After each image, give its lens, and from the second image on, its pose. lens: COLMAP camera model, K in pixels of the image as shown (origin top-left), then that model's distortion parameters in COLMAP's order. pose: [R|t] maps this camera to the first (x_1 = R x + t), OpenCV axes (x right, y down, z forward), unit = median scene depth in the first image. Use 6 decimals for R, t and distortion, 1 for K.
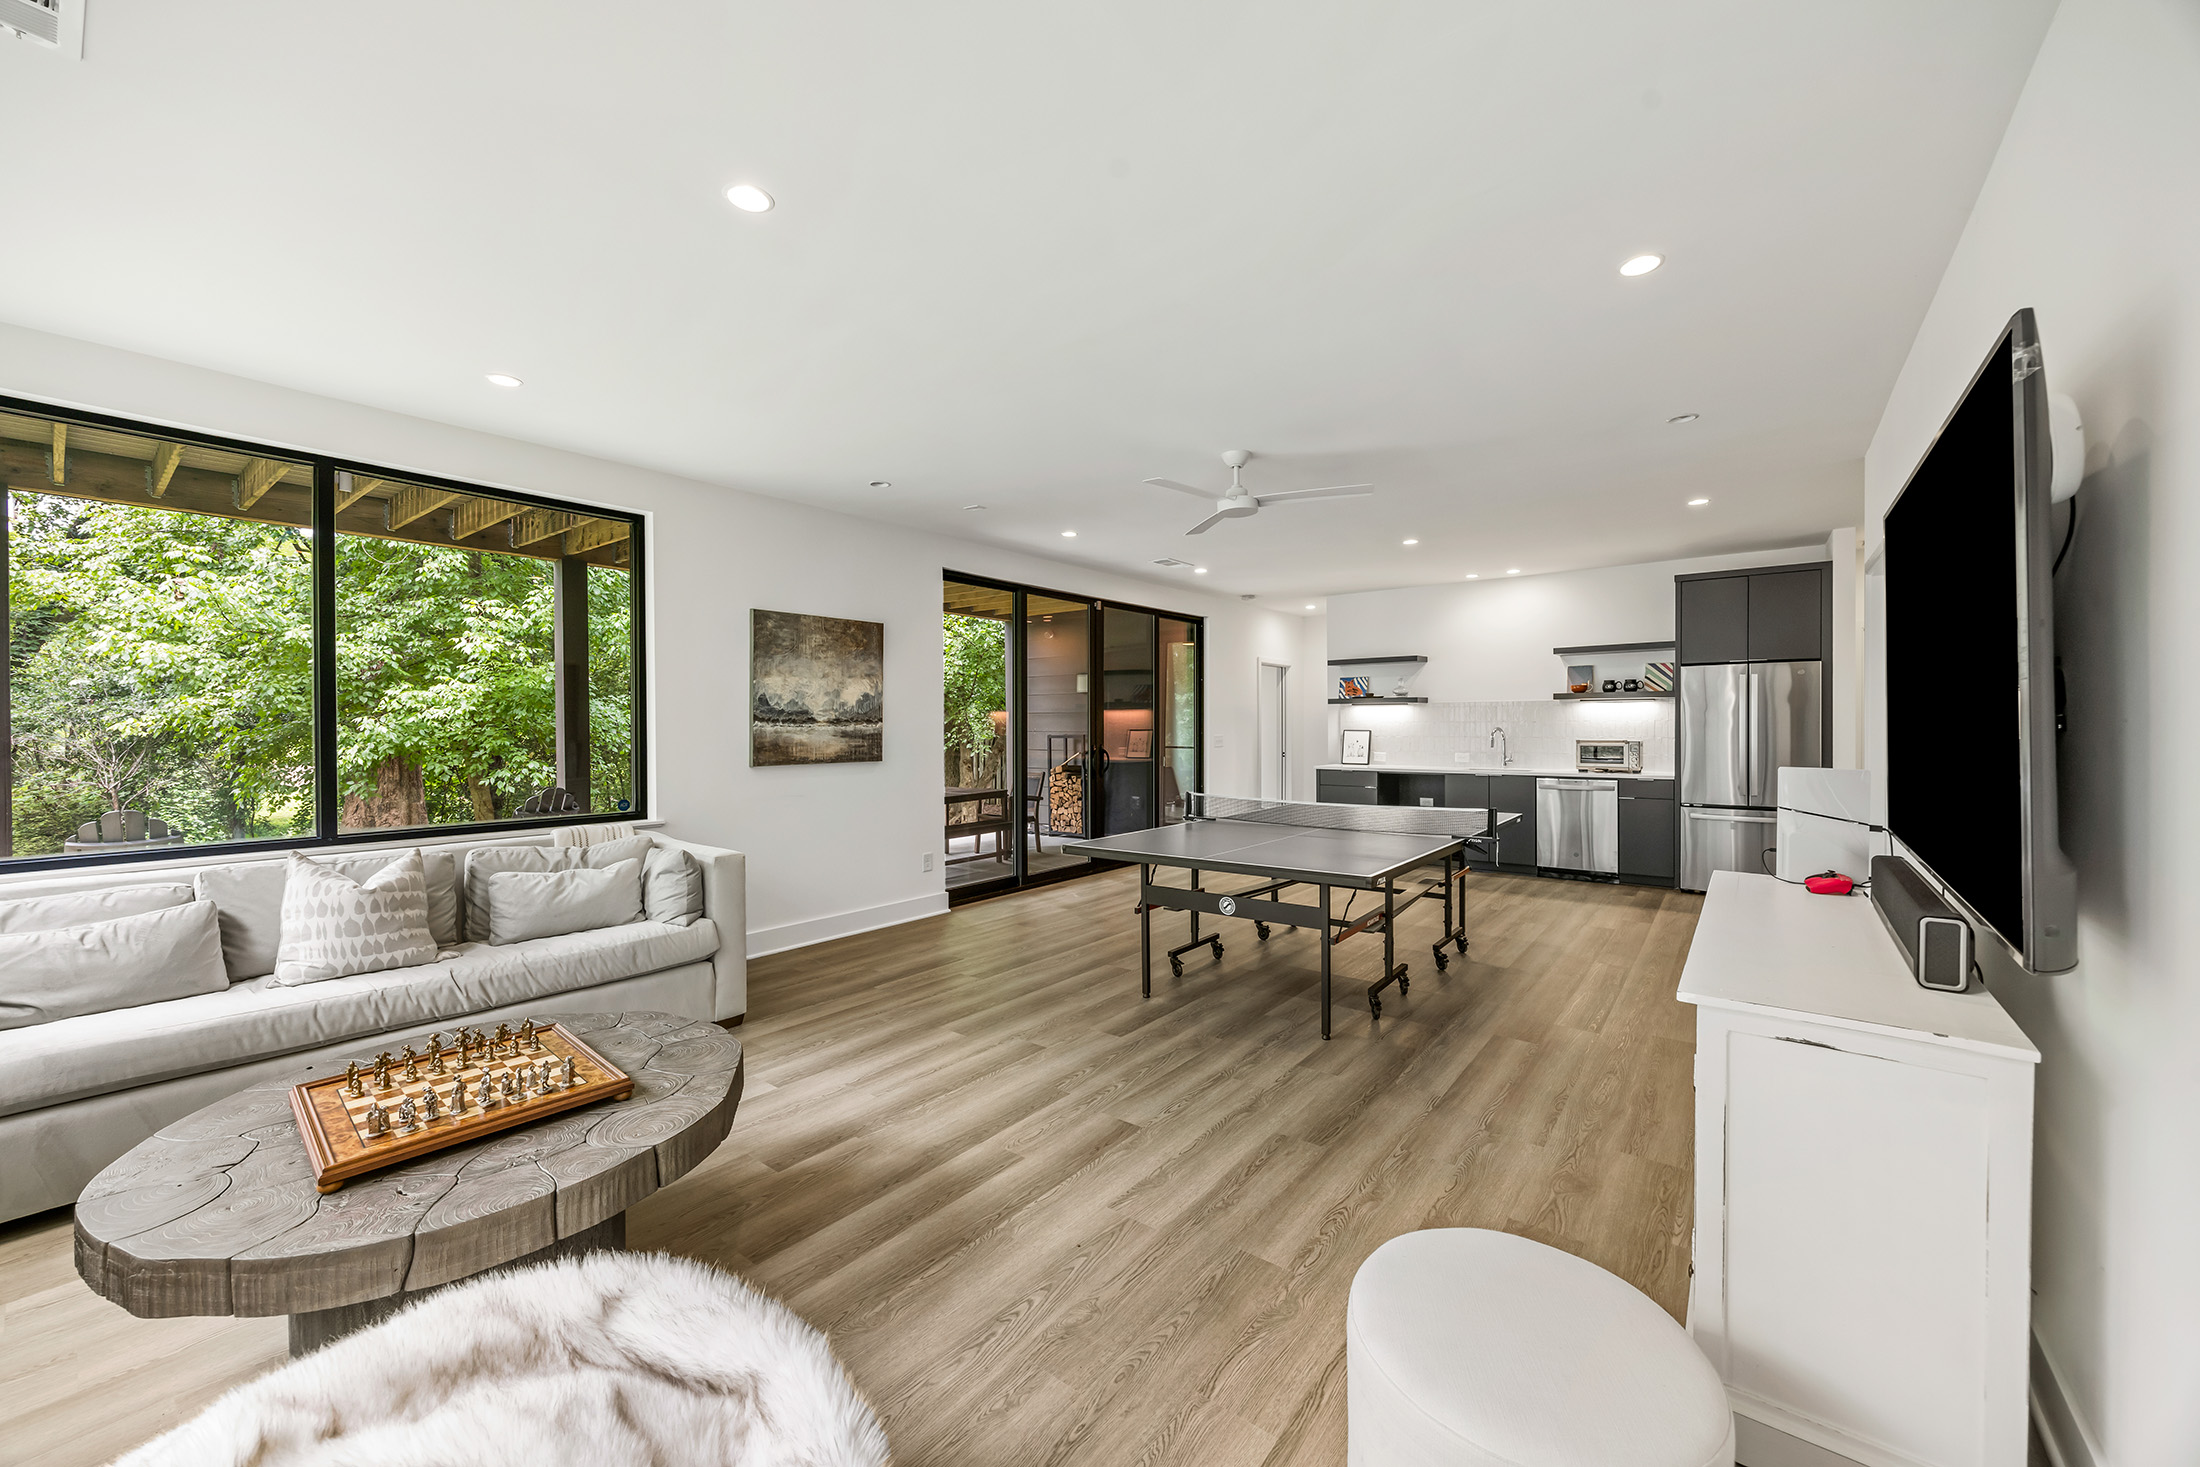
lens RADIAL K [[865.9, 0, 1105.0], [0, 865.9, 723.0], [0, 0, 1]] dist [0.003836, -0.000946]
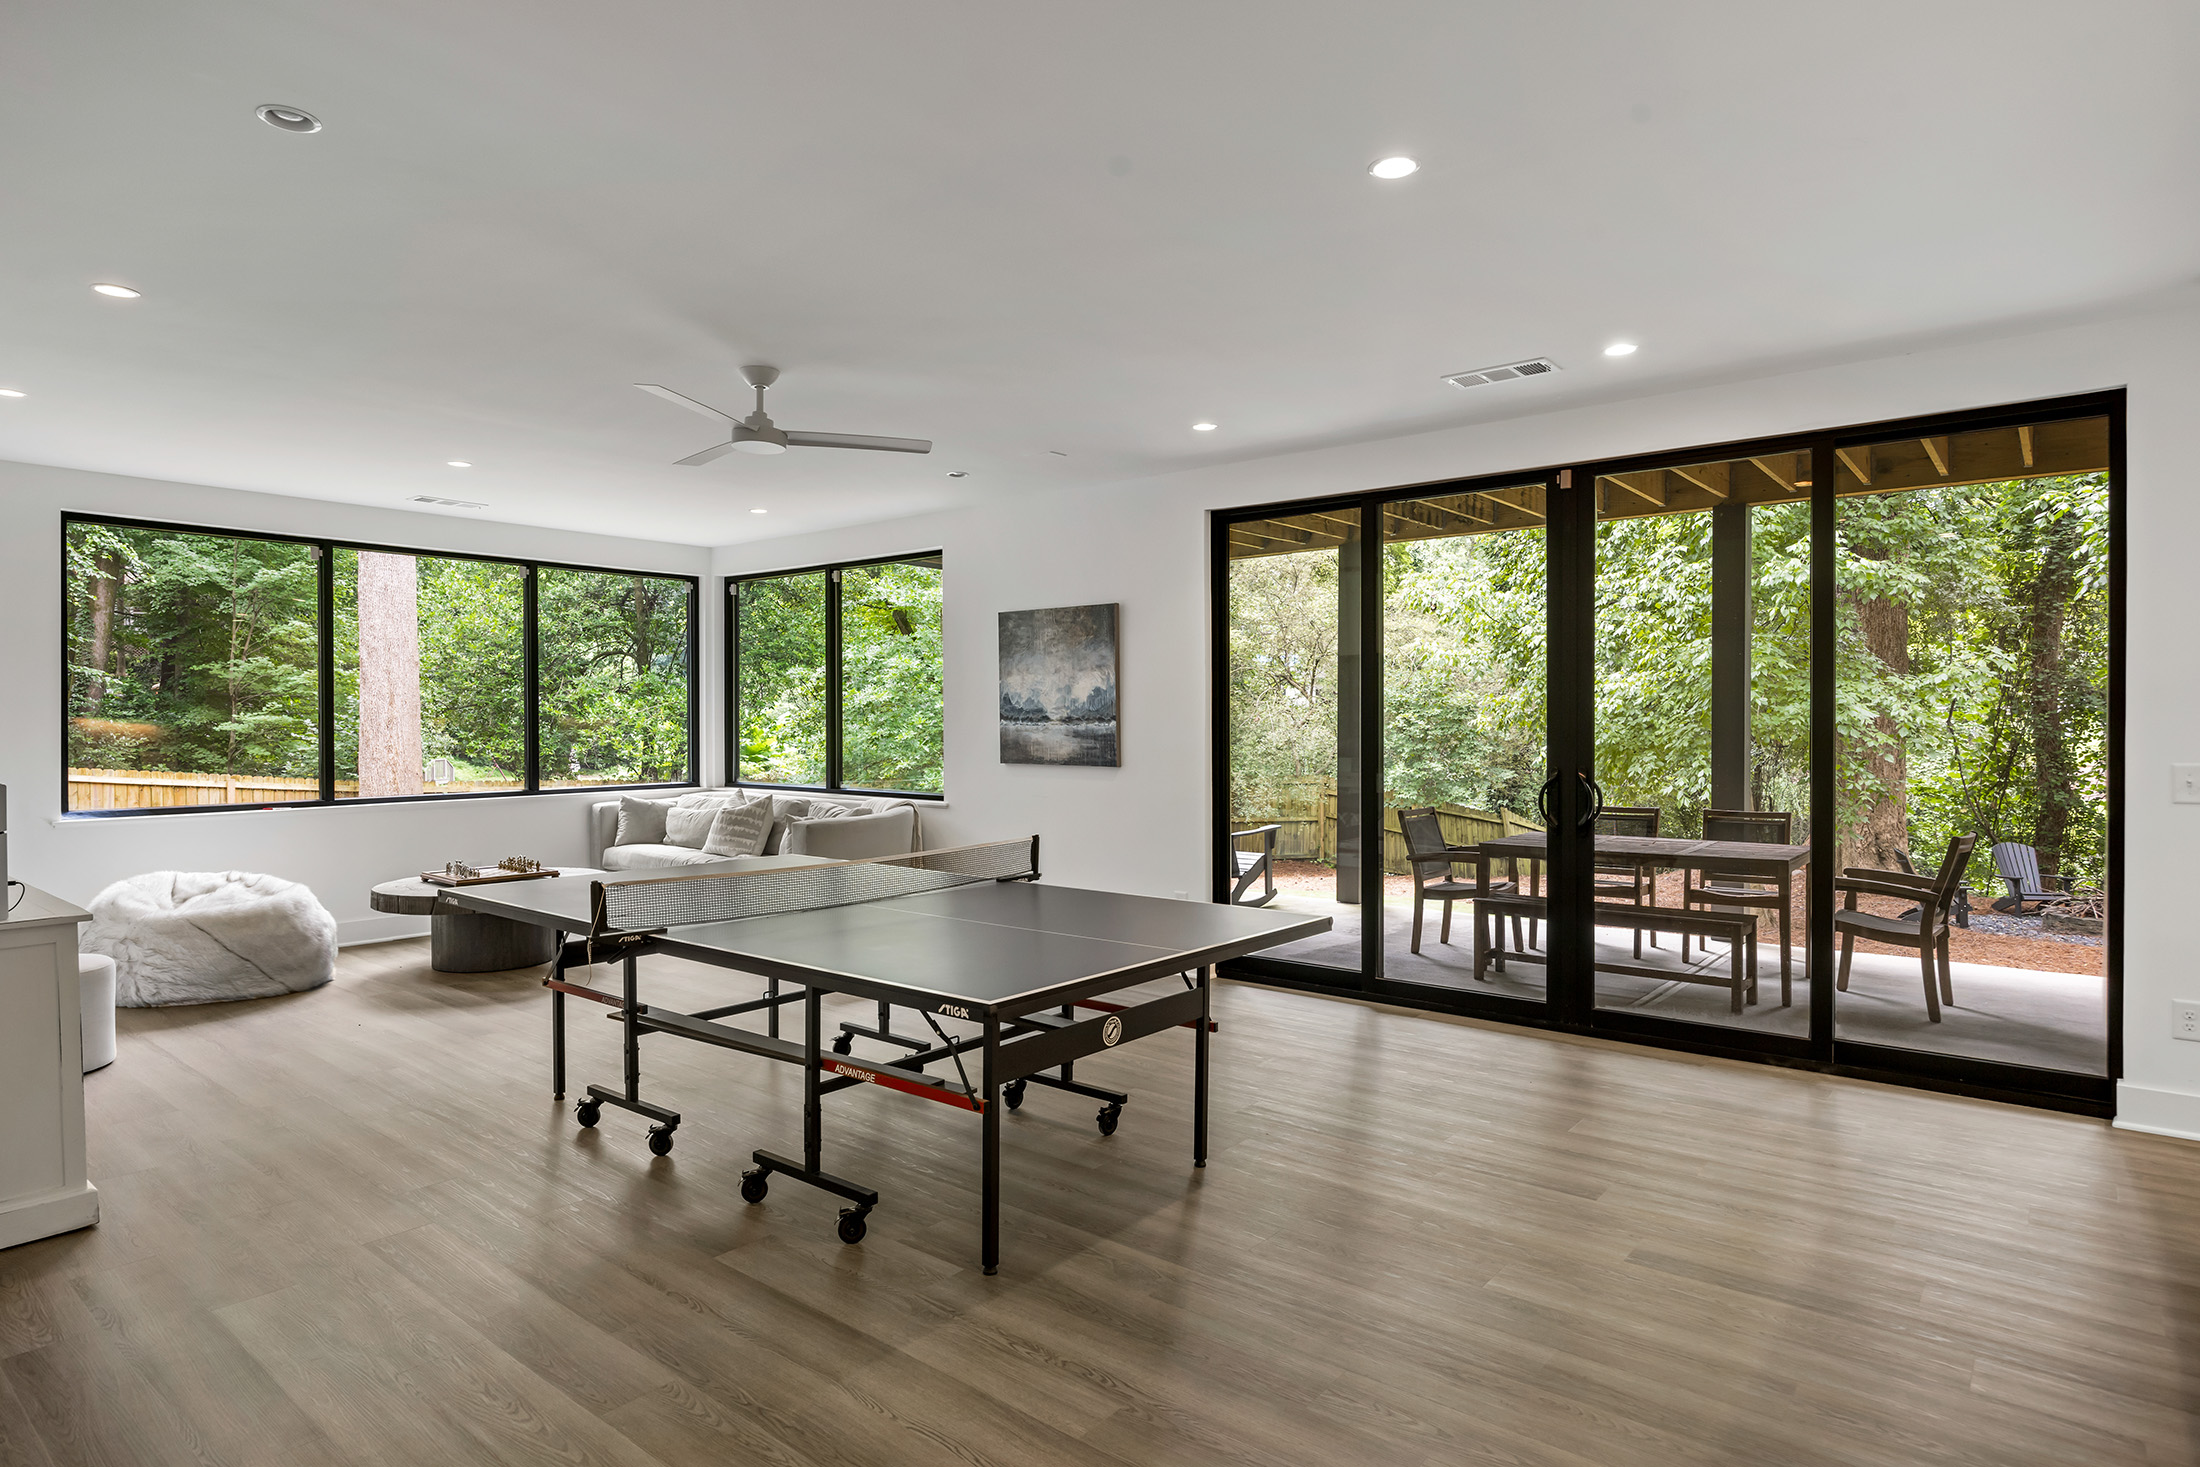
lens RADIAL K [[1213.6, 0, 1105.4], [0, 1213.6, 736.6], [0, 0, 1]] dist [-0.004772, -0.000238]
pose [[-0.035413, 0.007554, -0.999344, 0.968075], [-0.004160, 0.999962, 0.007706, 0.005808], [0.999364, 0.004430, -0.035380, 1.084767]]
